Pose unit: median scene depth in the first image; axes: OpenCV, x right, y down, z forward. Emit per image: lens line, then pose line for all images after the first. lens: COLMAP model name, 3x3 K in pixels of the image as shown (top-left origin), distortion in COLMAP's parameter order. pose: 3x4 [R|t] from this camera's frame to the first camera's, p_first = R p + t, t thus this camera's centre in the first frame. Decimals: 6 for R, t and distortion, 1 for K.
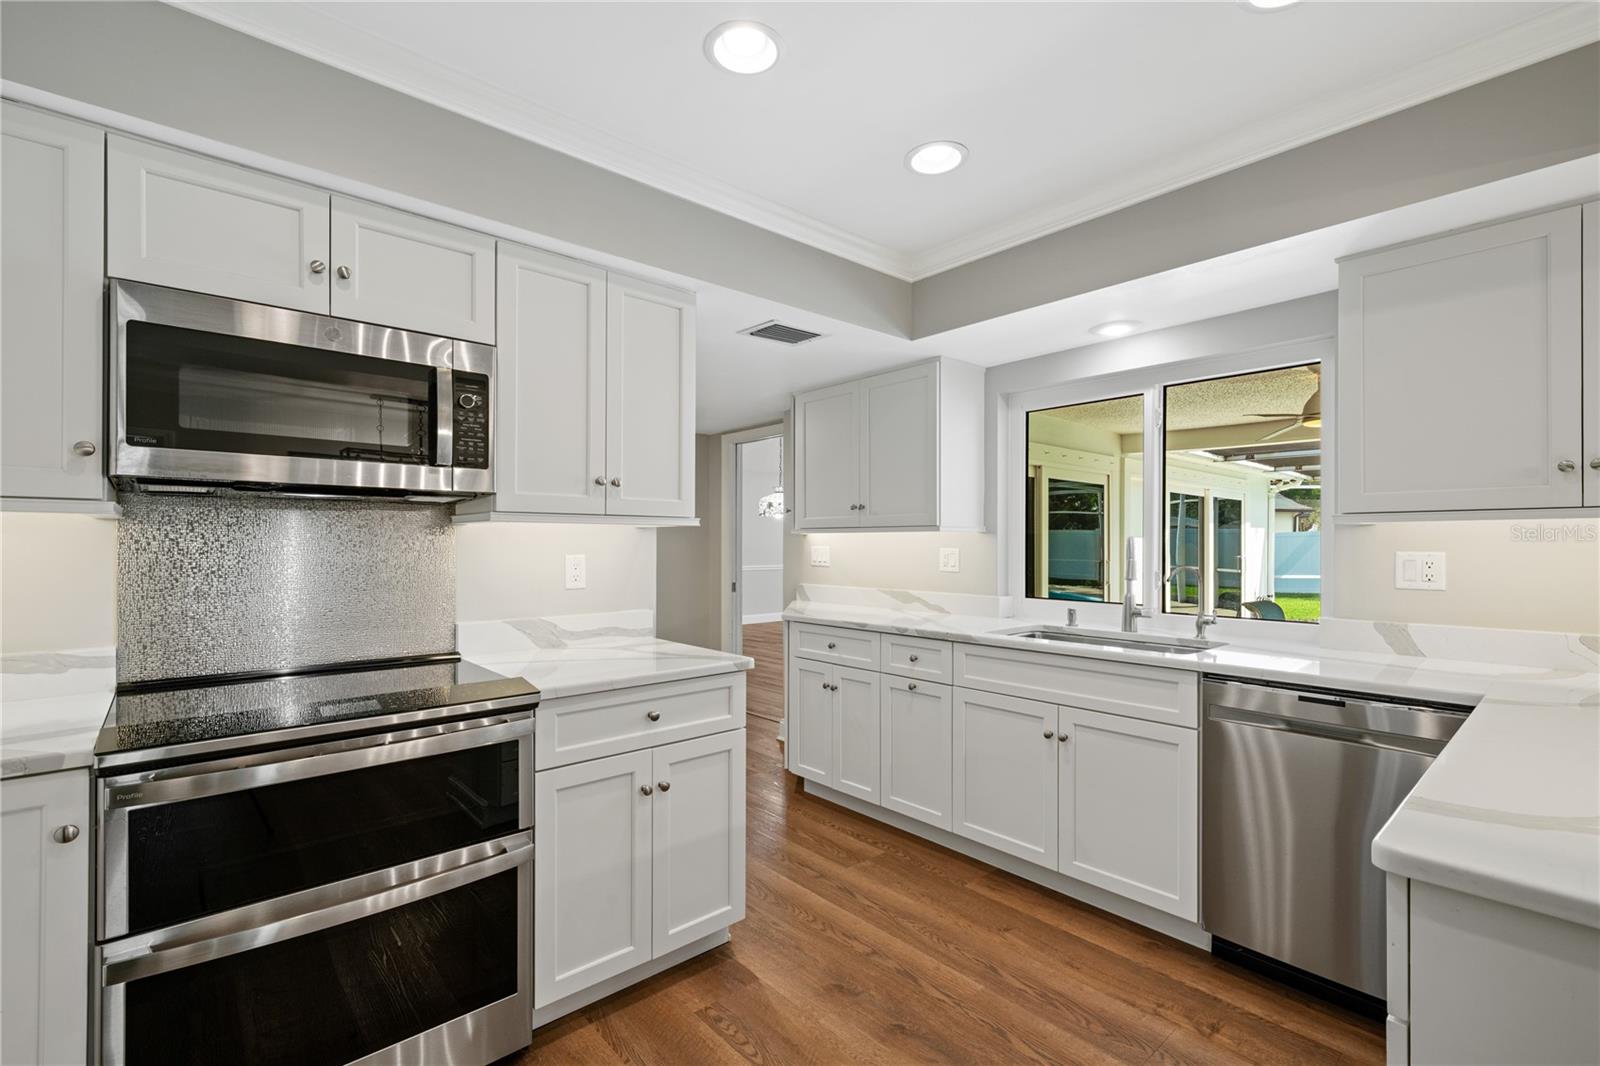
lens RADIAL K [[710.9, 0, 799.7], [0, 710.9, 542.7], [0, 0, 1]] dist [-0.003441, -0.001006]
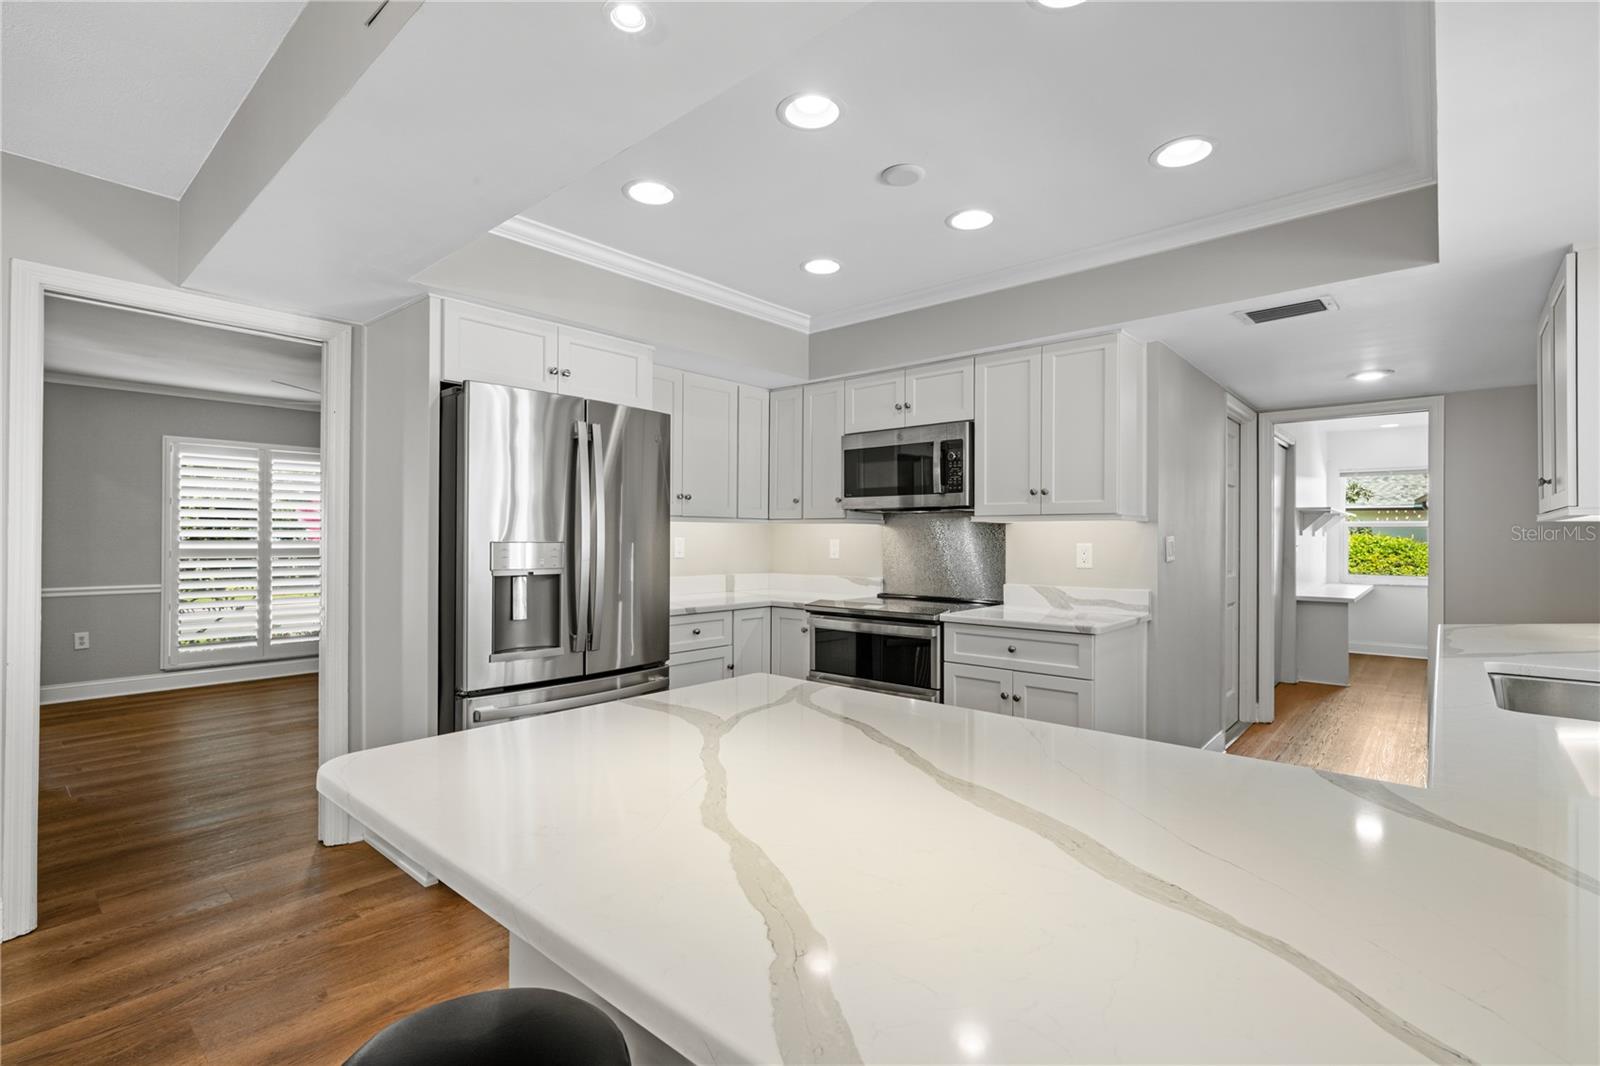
lens RADIAL K [[710.9, 0, 796.3], [0, 710.9, 528.2], [0, 0, 1]] dist [-0.003441, -0.001006]
pose [[0.125050, -0.013315, -0.992061, 1.038482], [-0.002393, 0.999903, -0.013721, 0.008853], [0.992147, 0.004090, 0.125007, 0.304535]]
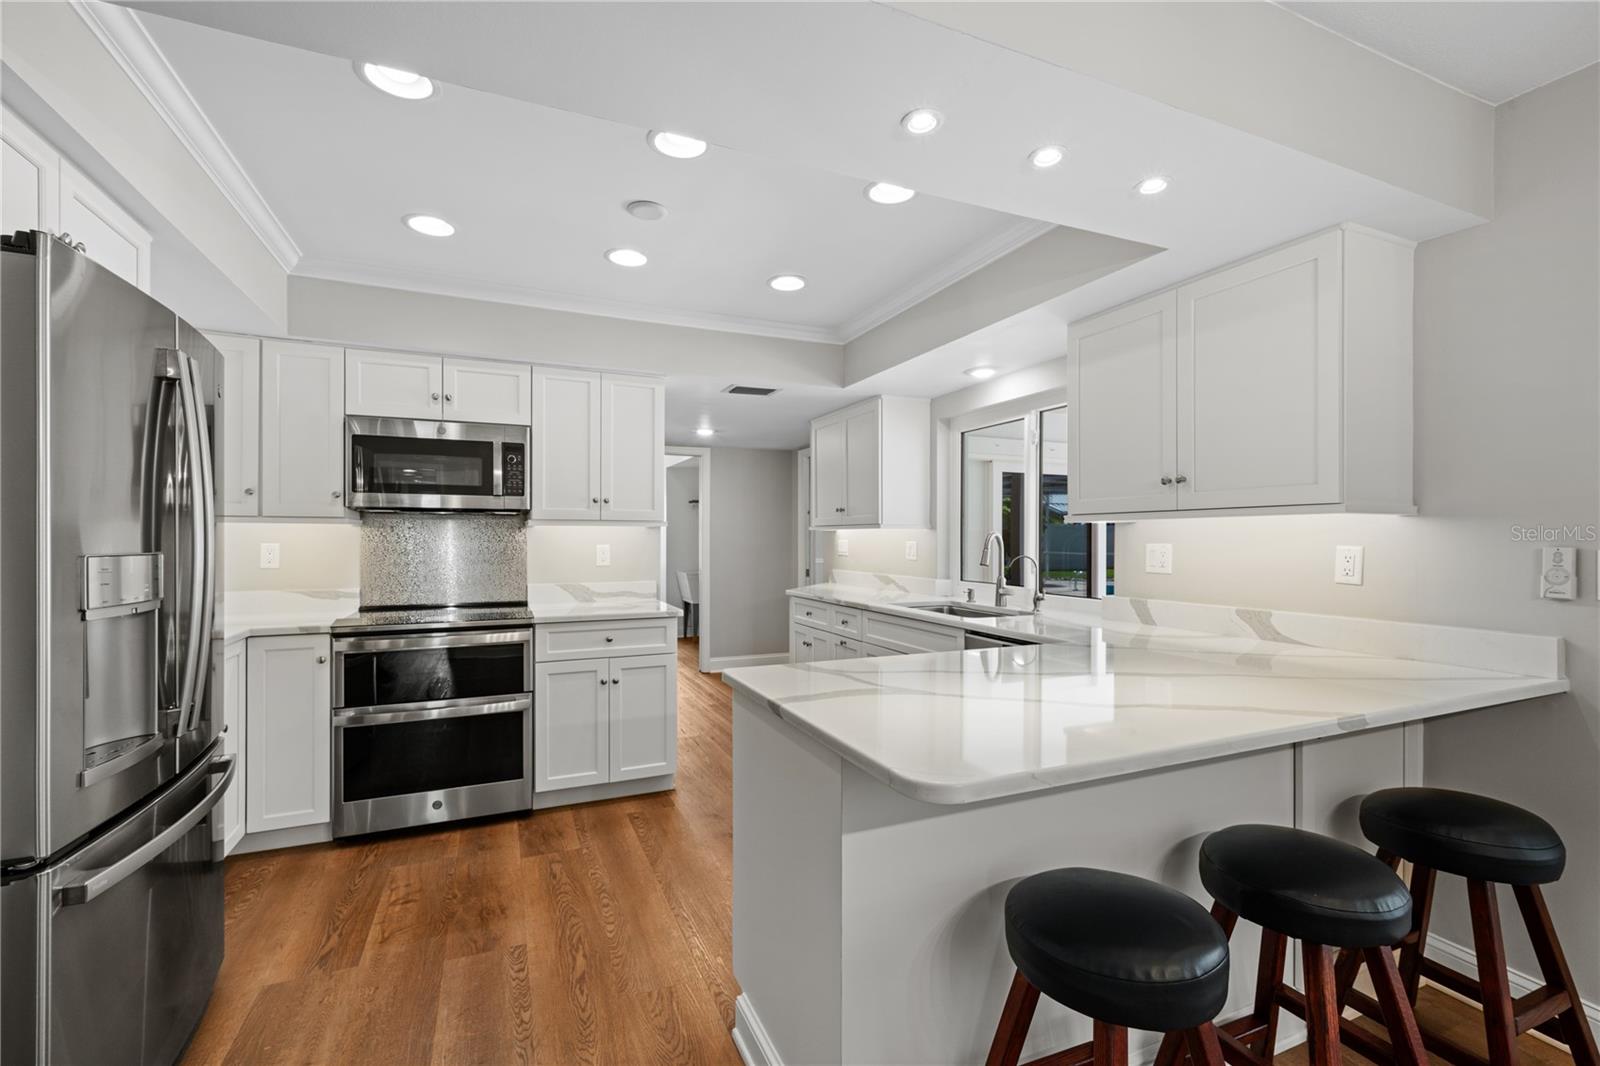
lens RADIAL K [[710.9, 0, 802.4], [0, 710.9, 538.1], [0, 0, 1]] dist [-0.003441, -0.001006]
pose [[0.952686, -0.000219, -0.303956, 0.634949], [0.000714, 0.999999, 0.001516, 0.000352], [0.303955, -0.001662, 0.952685, -0.404400]]
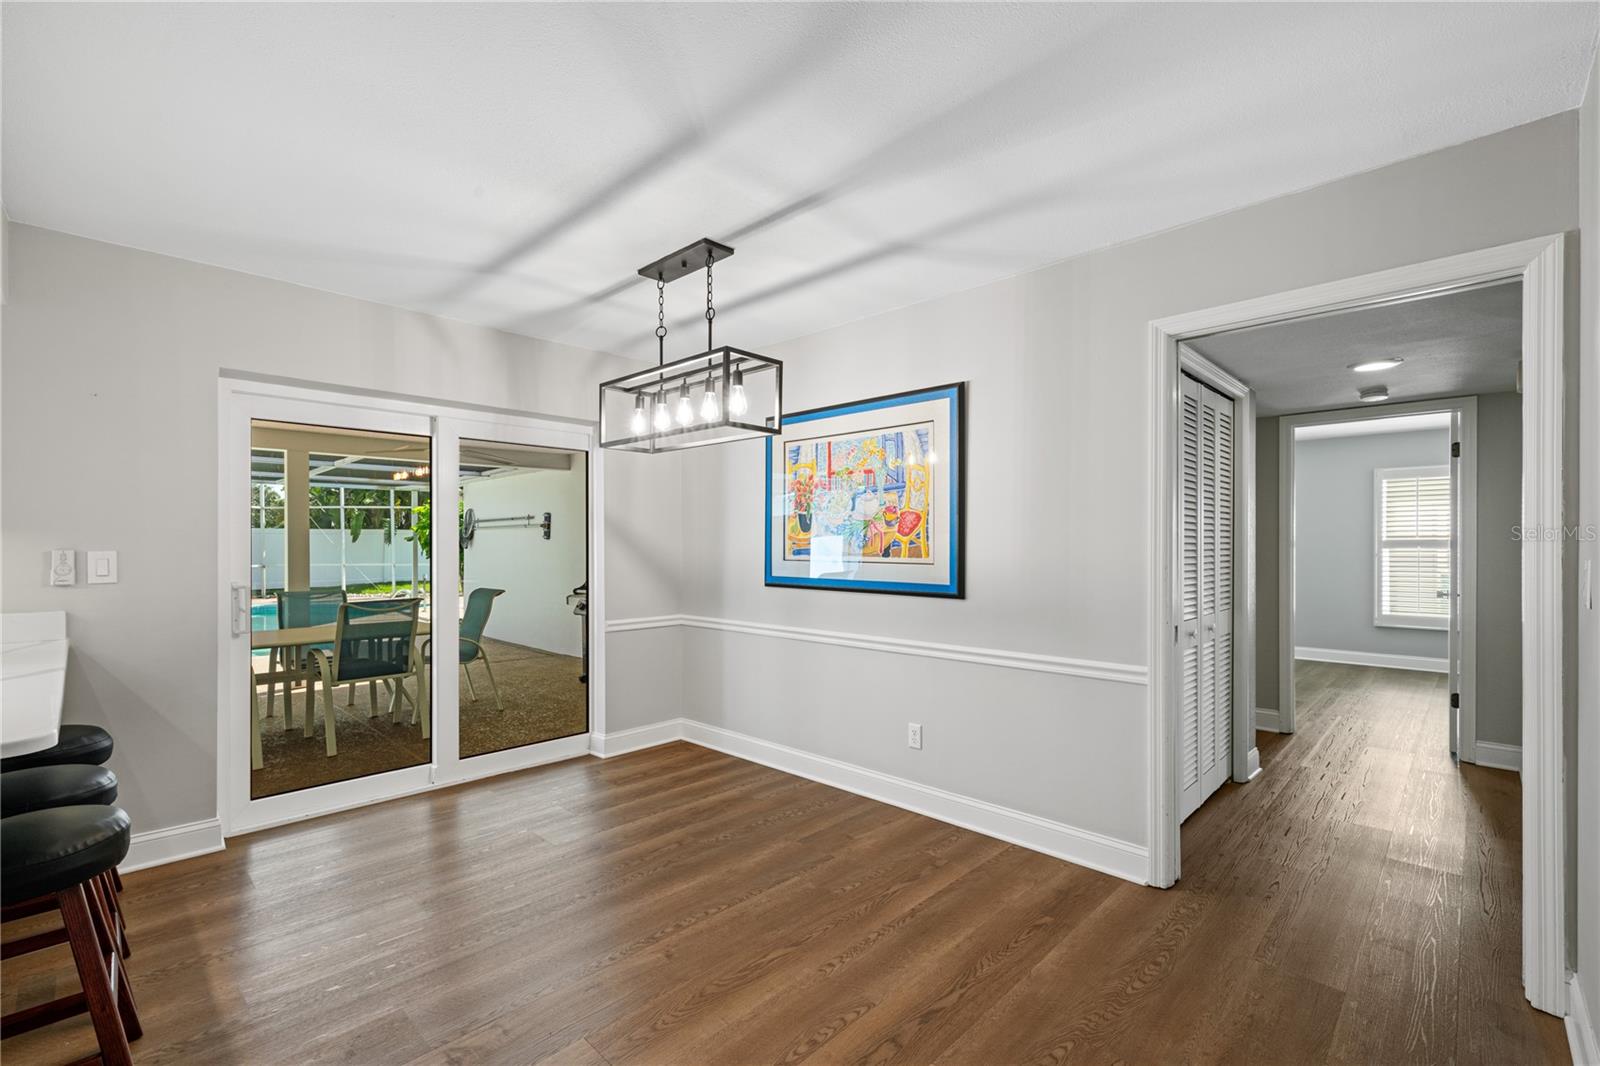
lens RADIAL K [[710.9, 0, 763.9], [0, 710.9, 551.5], [0, 0, 1]] dist [-0.003441, -0.001006]
pose [[-0.070470, -0.010574, 0.997458, -0.041432], [-0.000847, 0.999944, 0.010541, 0.000977], [-0.997514, -0.000102, -0.070475, -0.467624]]
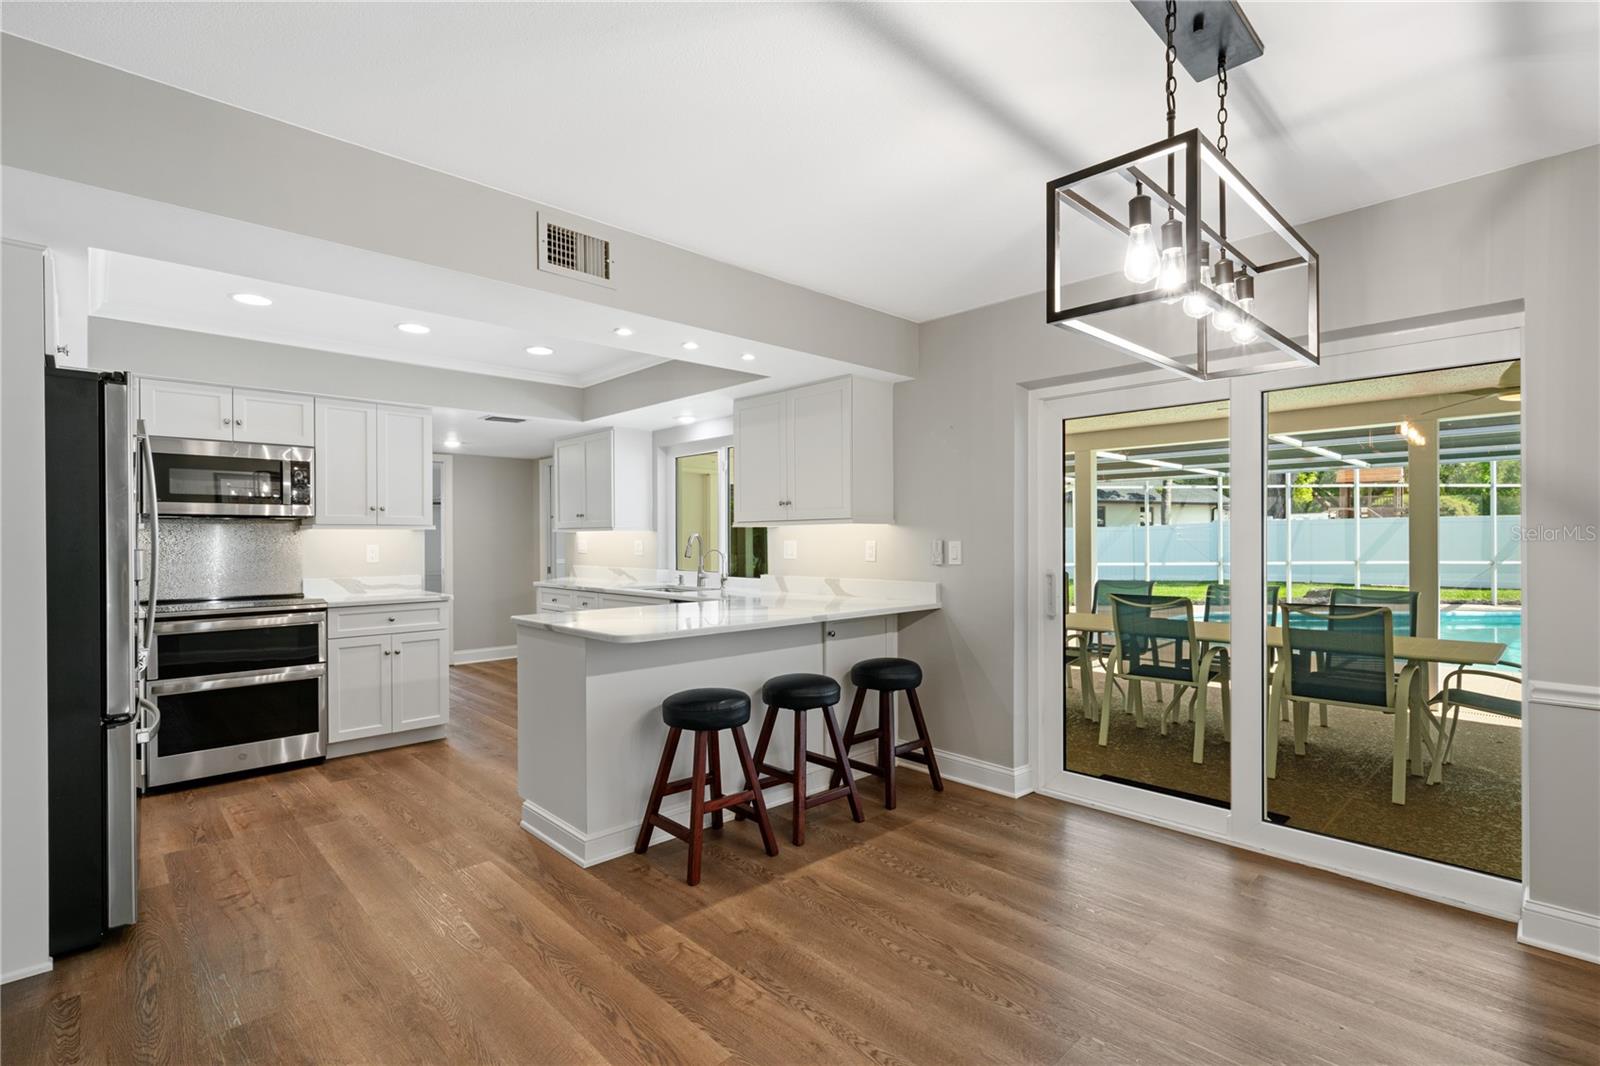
lens RADIAL K [[756.0, 0, 820.8], [0, 756.0, 541.6], [0, 0, 1]] dist [-0.012130, 0.000576]
pose [[0.998349, -0.005892, 0.057140, 0.814409], [0.005571, 0.999968, 0.005781, 0.003461], [-0.057172, -0.005453, 0.998349, -1.140716]]
